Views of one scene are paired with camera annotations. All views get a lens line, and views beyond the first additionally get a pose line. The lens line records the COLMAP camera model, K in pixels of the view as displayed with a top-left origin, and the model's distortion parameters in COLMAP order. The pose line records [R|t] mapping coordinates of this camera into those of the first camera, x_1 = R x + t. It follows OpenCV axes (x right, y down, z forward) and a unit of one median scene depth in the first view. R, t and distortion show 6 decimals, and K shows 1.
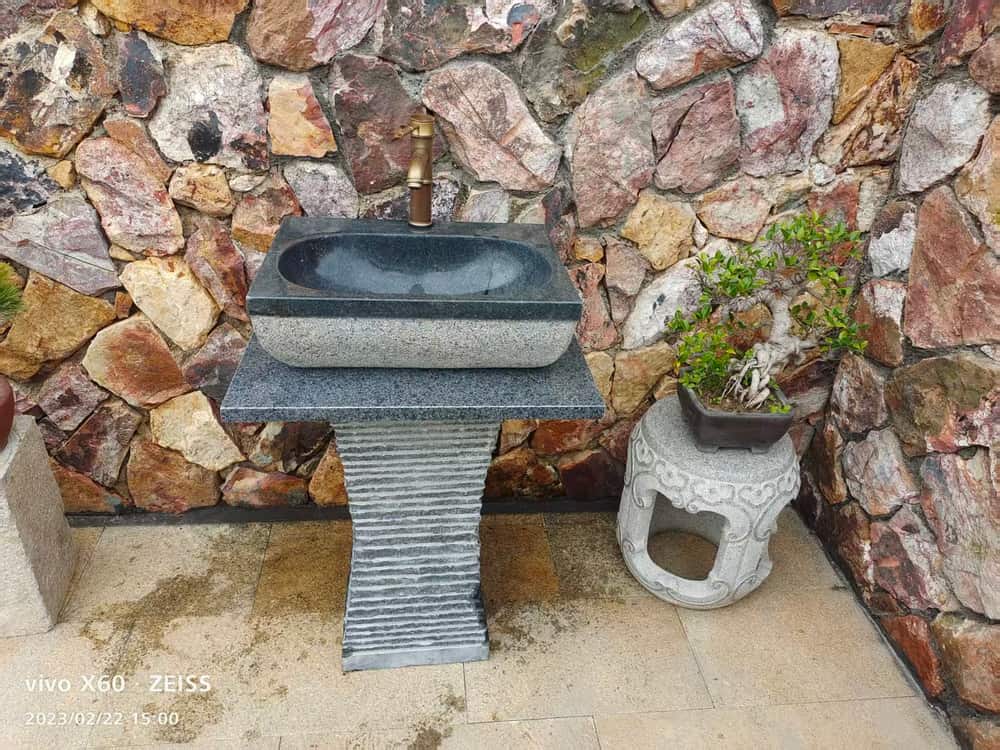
lens RADIAL K [[741.0, 0, 506.0], [0, 741.0, 379.9], [0, 0, 1]] dist [0.046106, -0.060085]
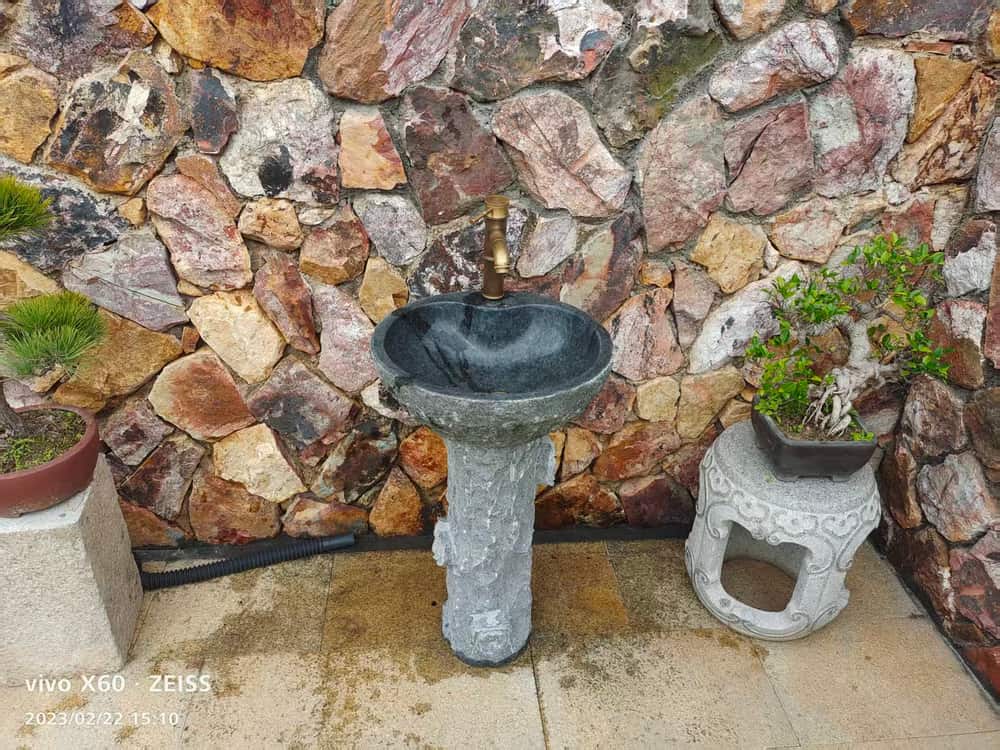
lens RADIAL K [[741.0, 0, 506.0], [0, 741.0, 379.9], [0, 0, 1]] dist [0.046106, -0.060085]
pose [[0.999665, -0.015749, -0.020546, -0.077341], [0.015487, 0.999797, -0.012866, -0.029559], [0.020744, 0.012543, 0.999706, 0.017083]]
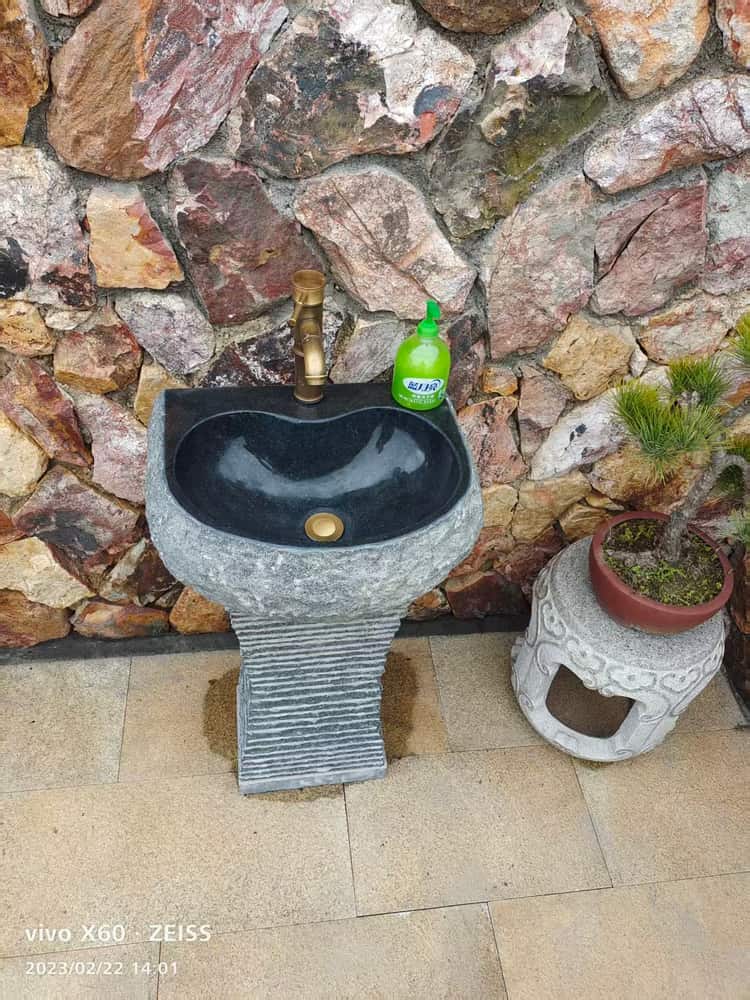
lens RADIAL K [[741.0, 0, 375.0], [0, 741.0, 500.0], [0, 0, 1]] dist [0.046106, -0.060085]
pose [[0.999757, 0.001798, 0.021949, -0.047536], [-0.007124, 0.969477, 0.245077, -0.274565], [-0.020838, -0.245174, 0.969255, 0.202040]]
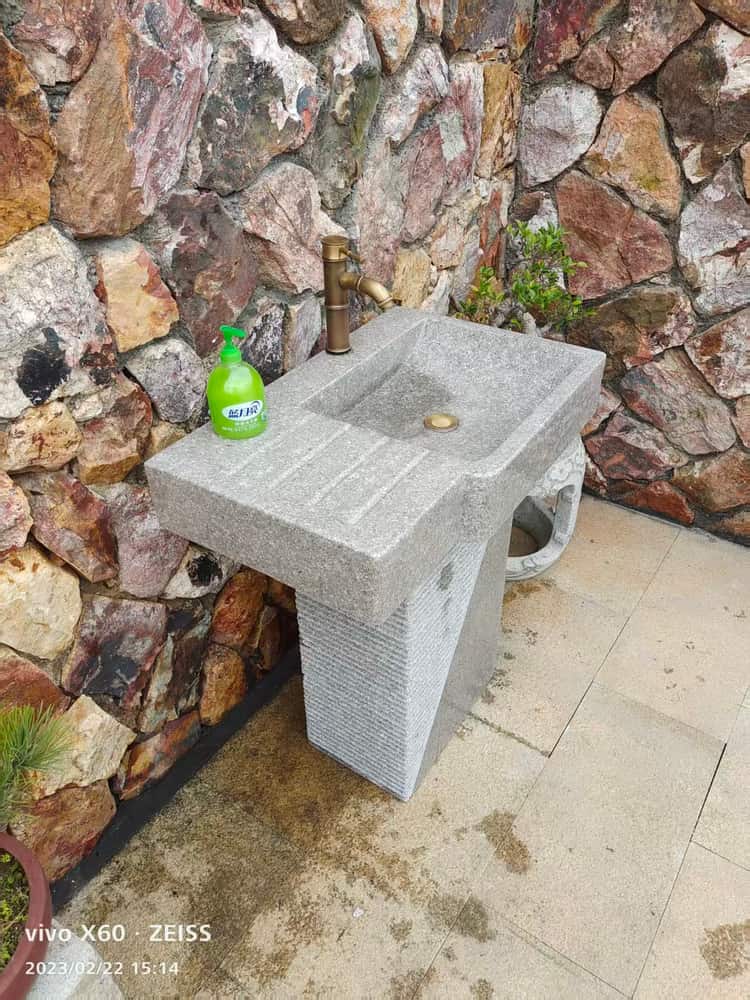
lens RADIAL K [[741.0, 0, 375.0], [0, 741.0, 500.0], [0, 0, 1]] dist [0.046106, -0.060085]
pose [[0.655917, -0.499536, 0.565895, -0.625884], [0.427061, 0.863758, 0.267472, -0.260802], [-0.622408, 0.066232, 0.779885, 0.264474]]
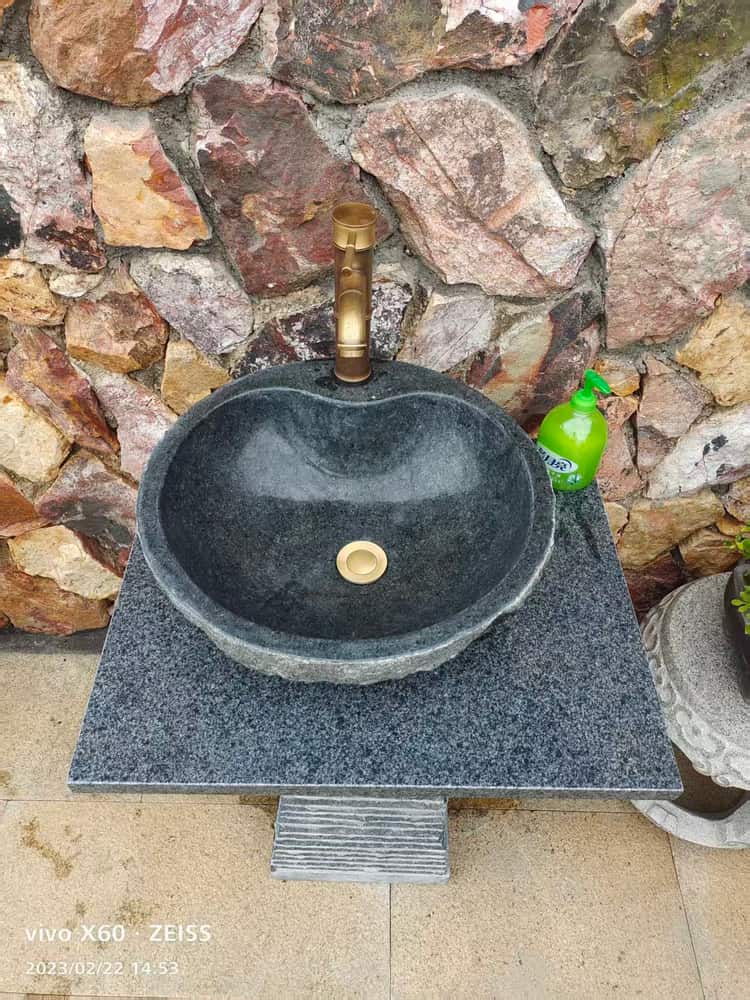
lens RADIAL K [[746.5, 0, 378.5], [0, 746.5, 501.1], [0, 0, 1]] dist [0.016171, -0.017952]
pose [[0.991278, 0.071476, -0.110720, -0.011644], [-0.033820, 0.949981, 0.310472, -0.294796], [0.127373, -0.304020, 0.944112, 0.381518]]
